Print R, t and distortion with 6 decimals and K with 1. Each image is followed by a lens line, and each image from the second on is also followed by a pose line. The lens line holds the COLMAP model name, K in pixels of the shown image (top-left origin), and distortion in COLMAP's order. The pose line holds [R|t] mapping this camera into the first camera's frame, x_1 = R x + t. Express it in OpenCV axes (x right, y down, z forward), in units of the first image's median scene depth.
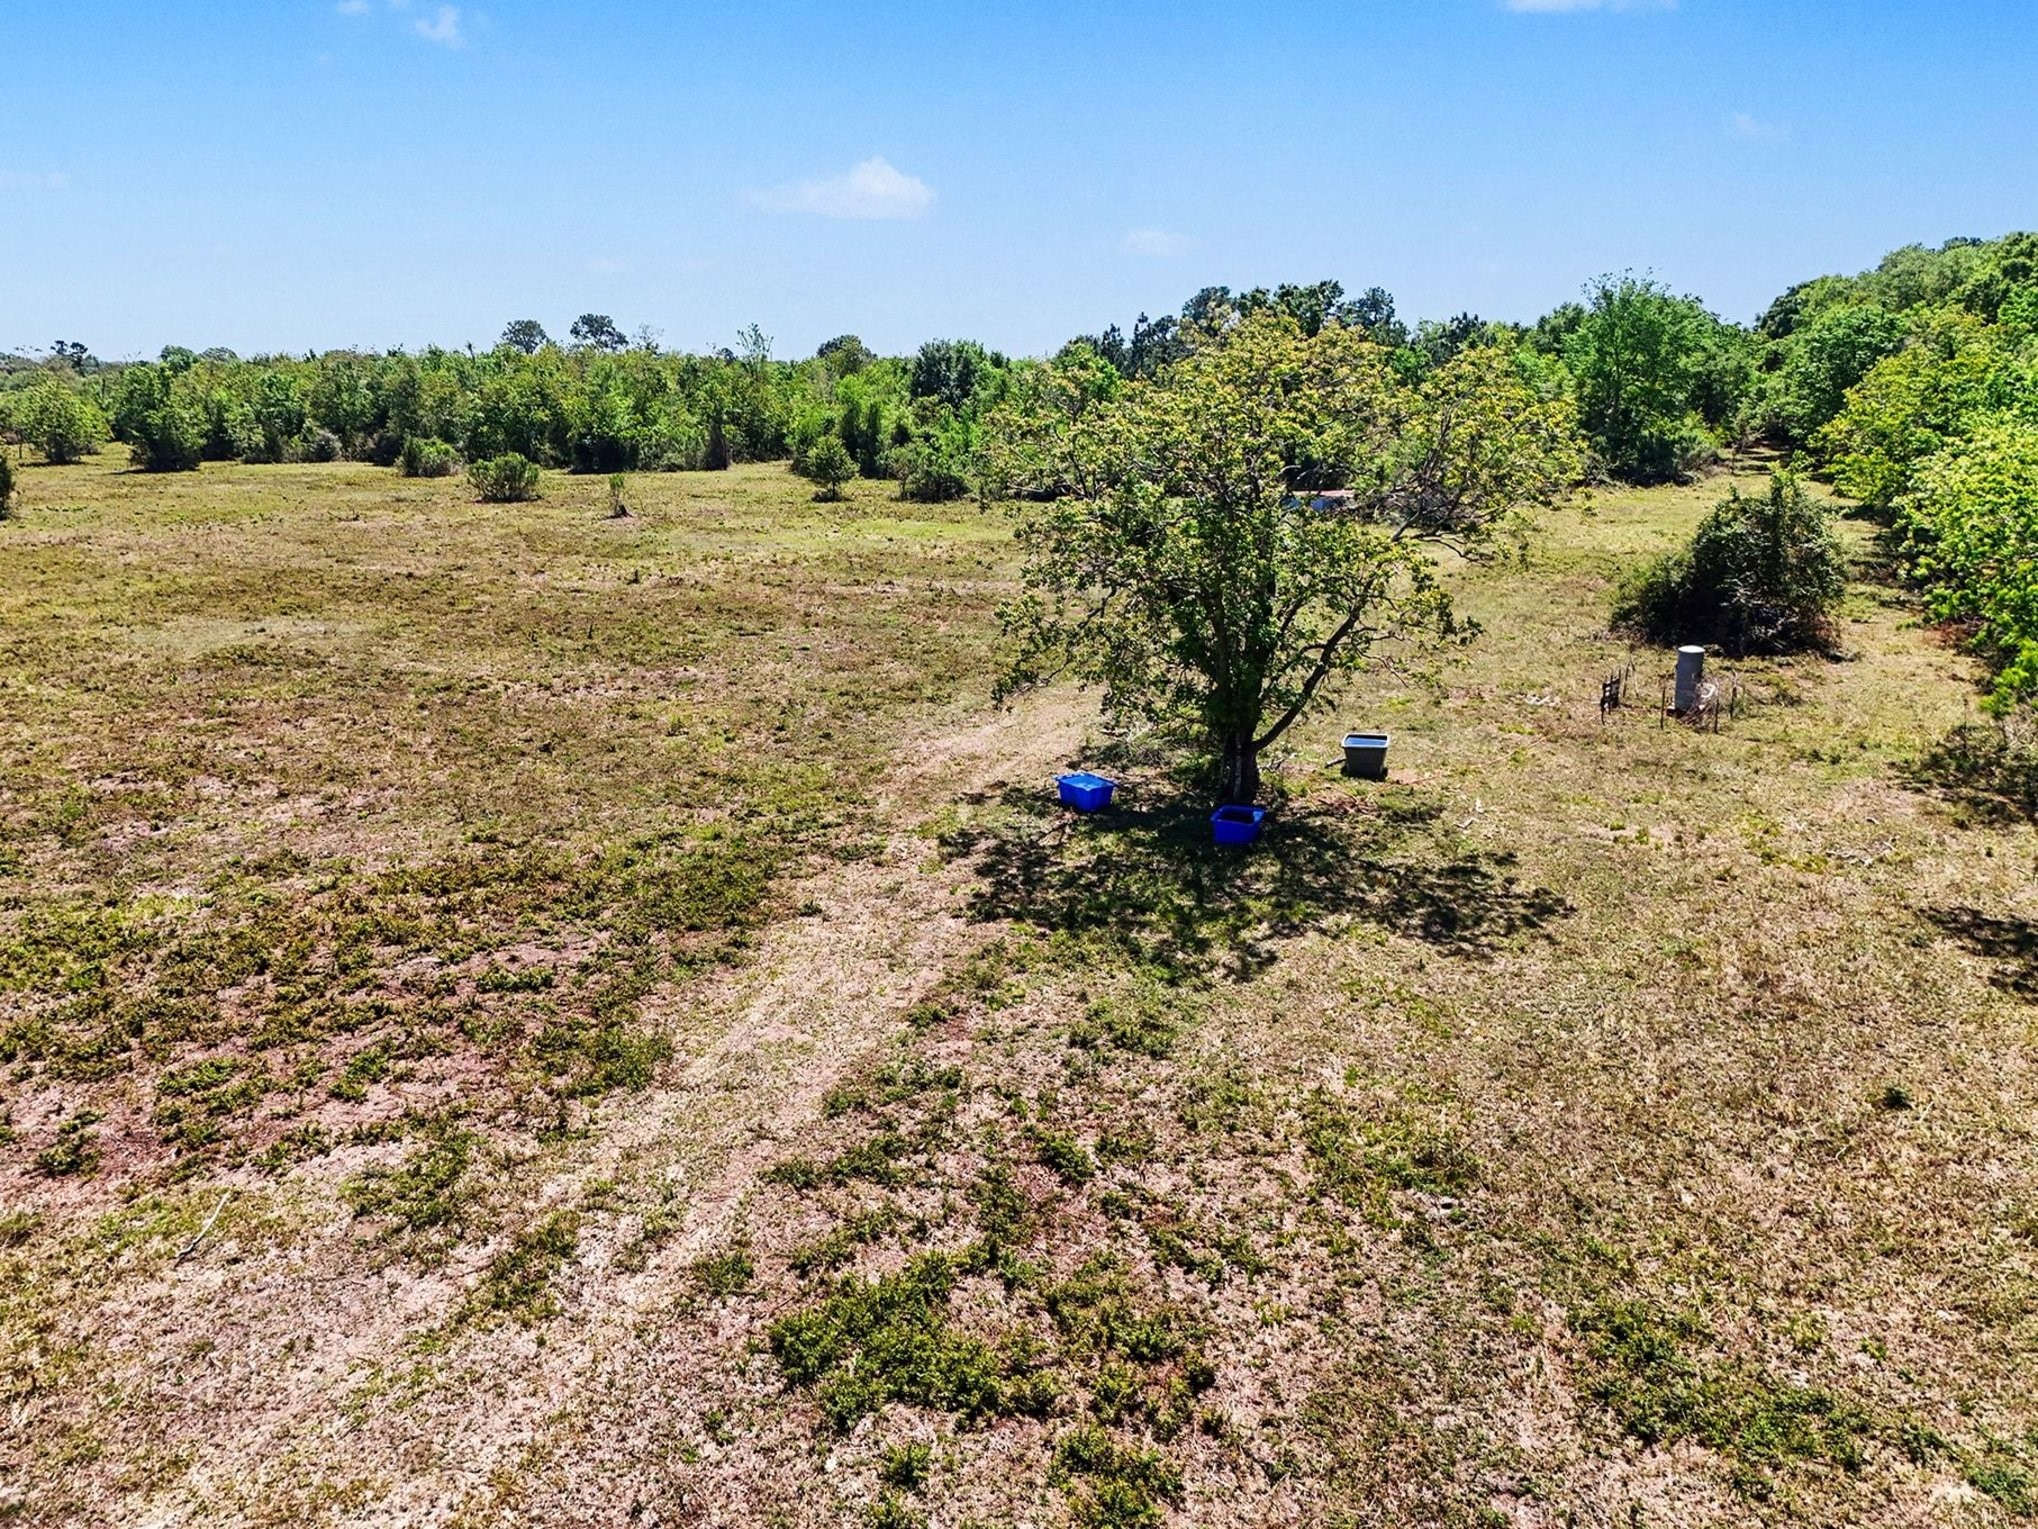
lens RADIAL K [[1513.3, 0, 1027.3], [0, 1513.3, 761.3], [0, 0, 1]] dist [0.059767, -0.057039]
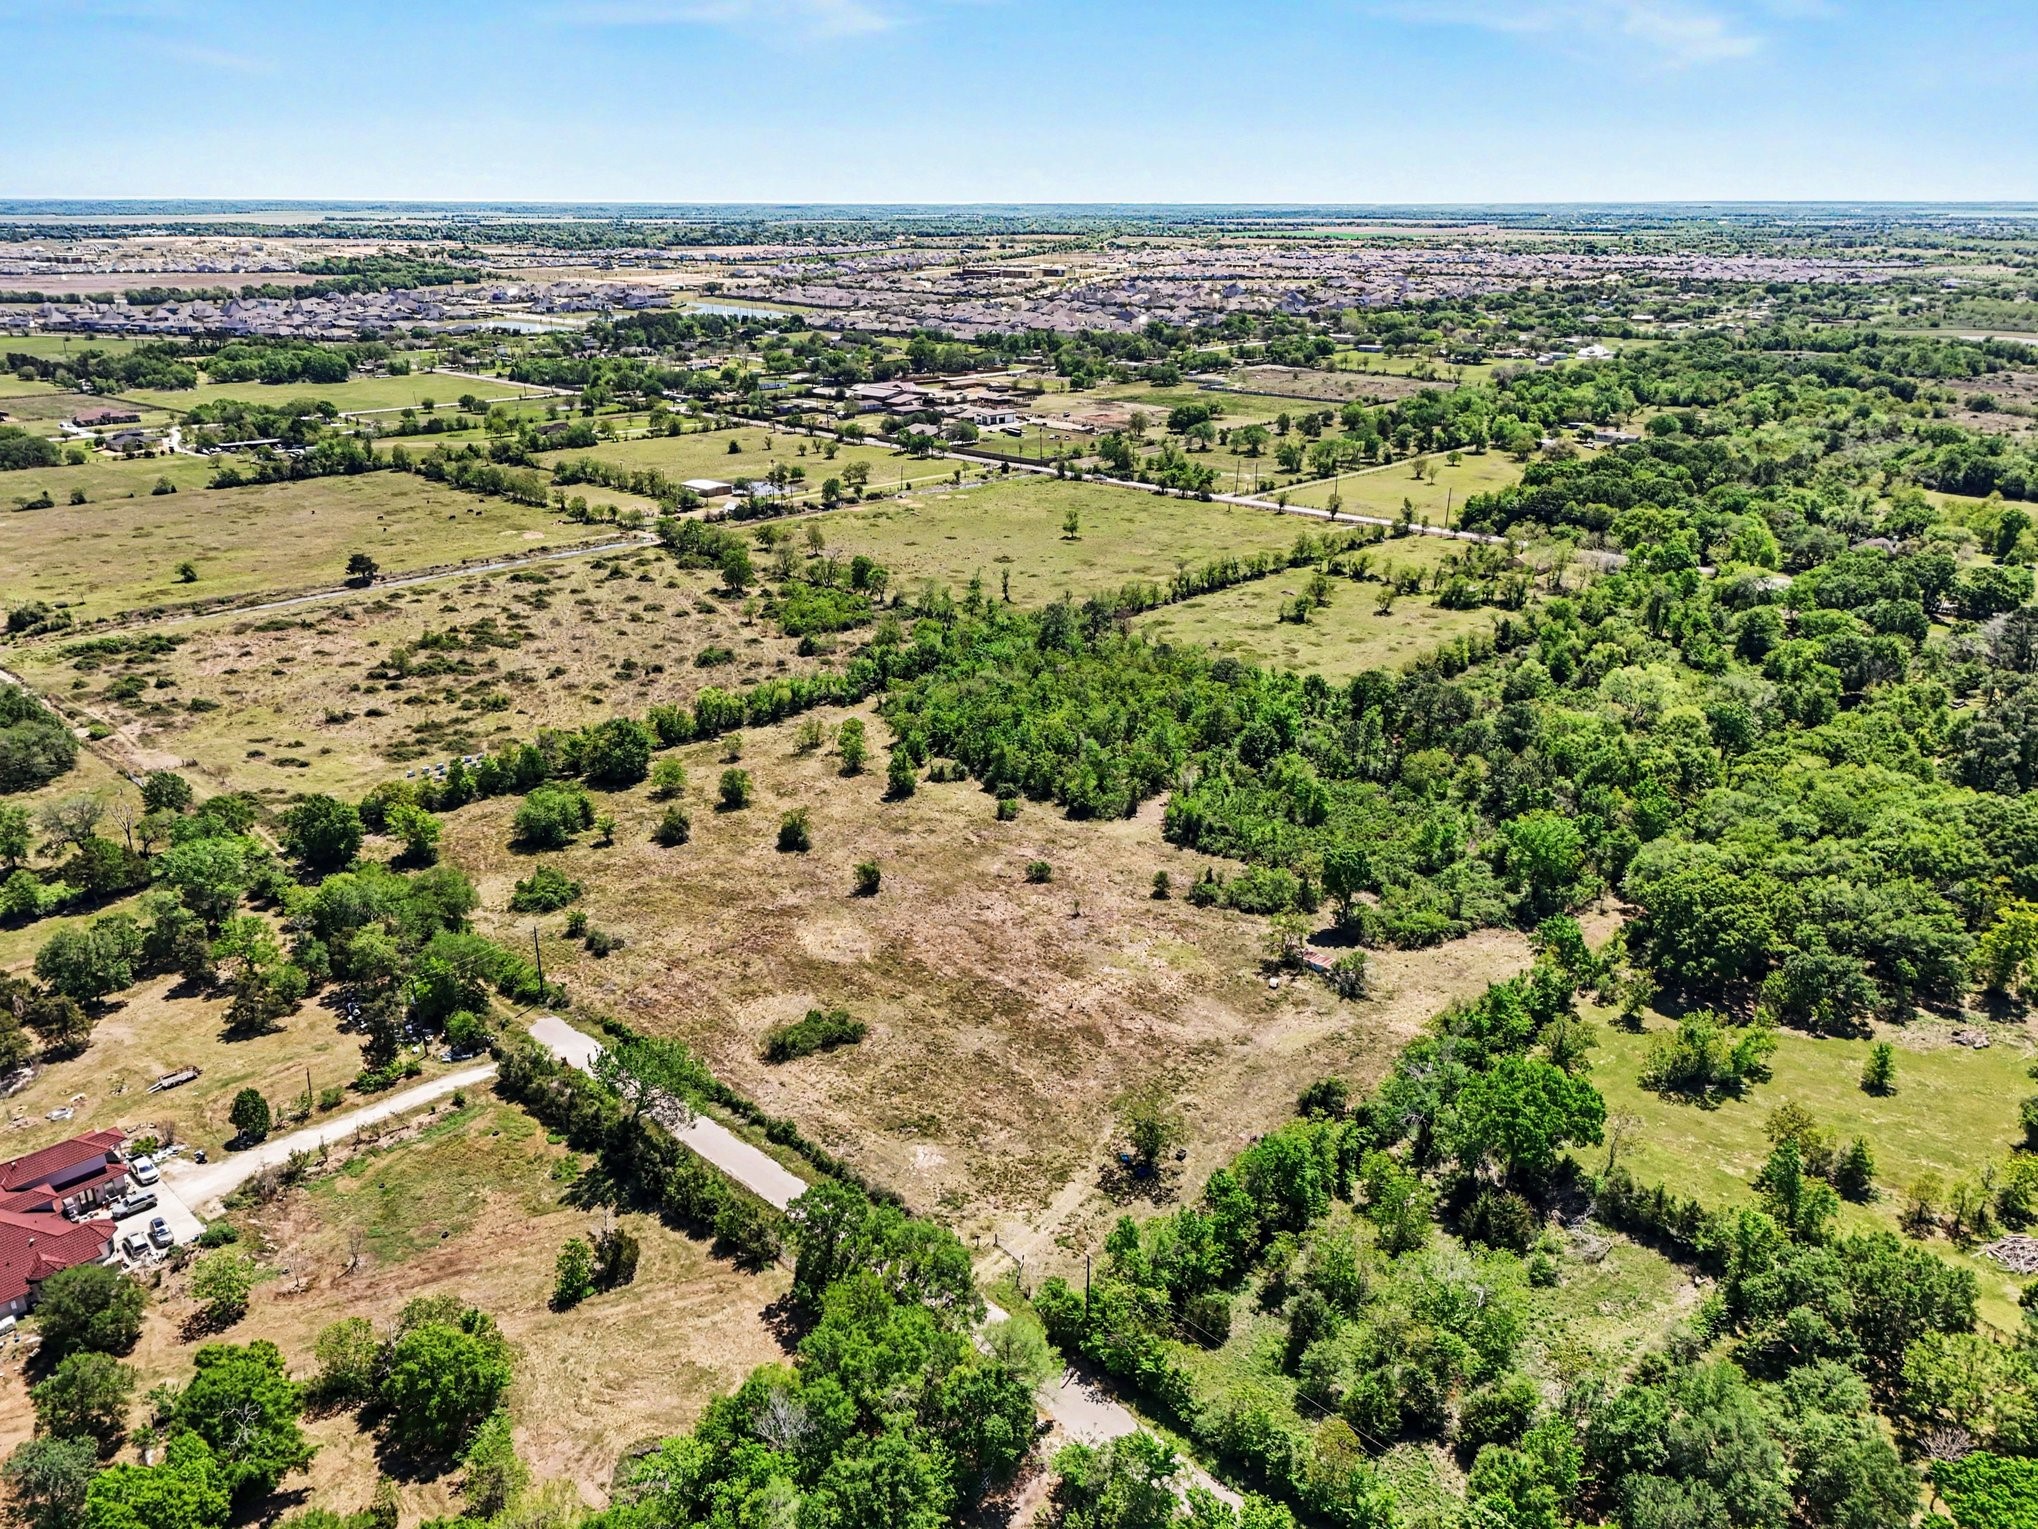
lens RADIAL K [[1513.3, 0, 1034.2], [0, 1513.3, 786.8], [0, 0, 1]] dist [0.059767, -0.057039]
pose [[0.947074, 0.121611, -0.297089, 0.292124], [-0.086569, 0.987932, 0.128437, -0.485591], [0.309123, -0.095920, 0.946172, -1.047368]]
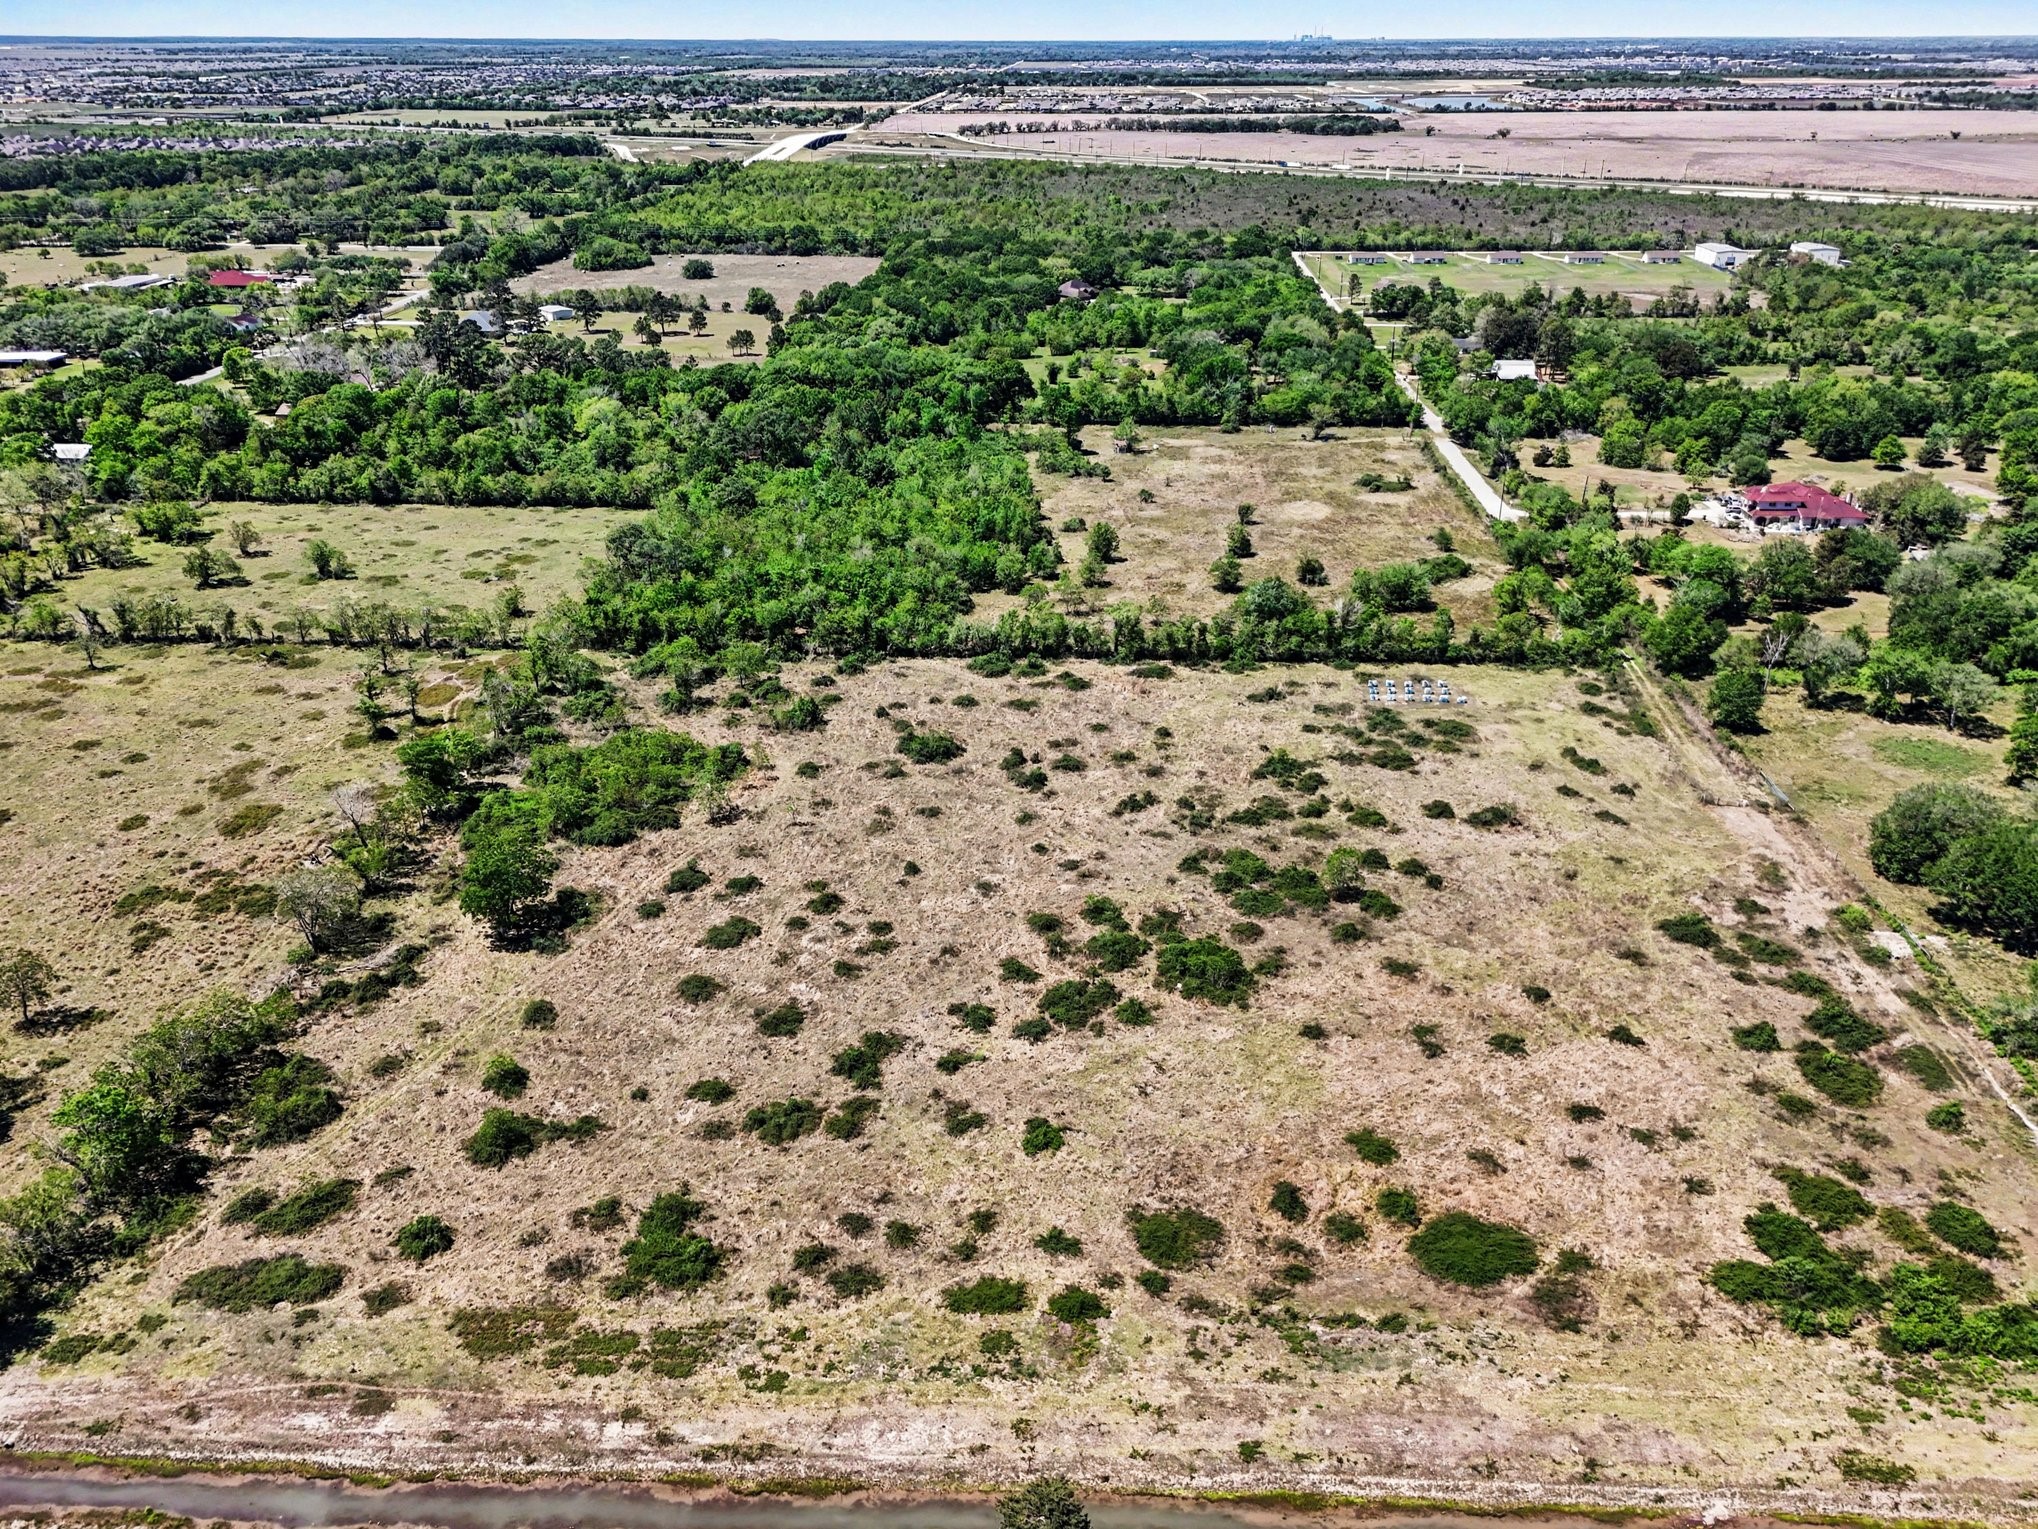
lens RADIAL K [[1513.3, 0, 1024.6], [0, 1513.3, 778.6], [0, 0, 1]] dist [0.059767, -0.057039]
pose [[-0.377564, -0.399083, 0.835571, -2.667514], [0.236112, 0.831041, 0.503609, -1.145669], [-0.895375, 0.387433, -0.219543, 1.739102]]
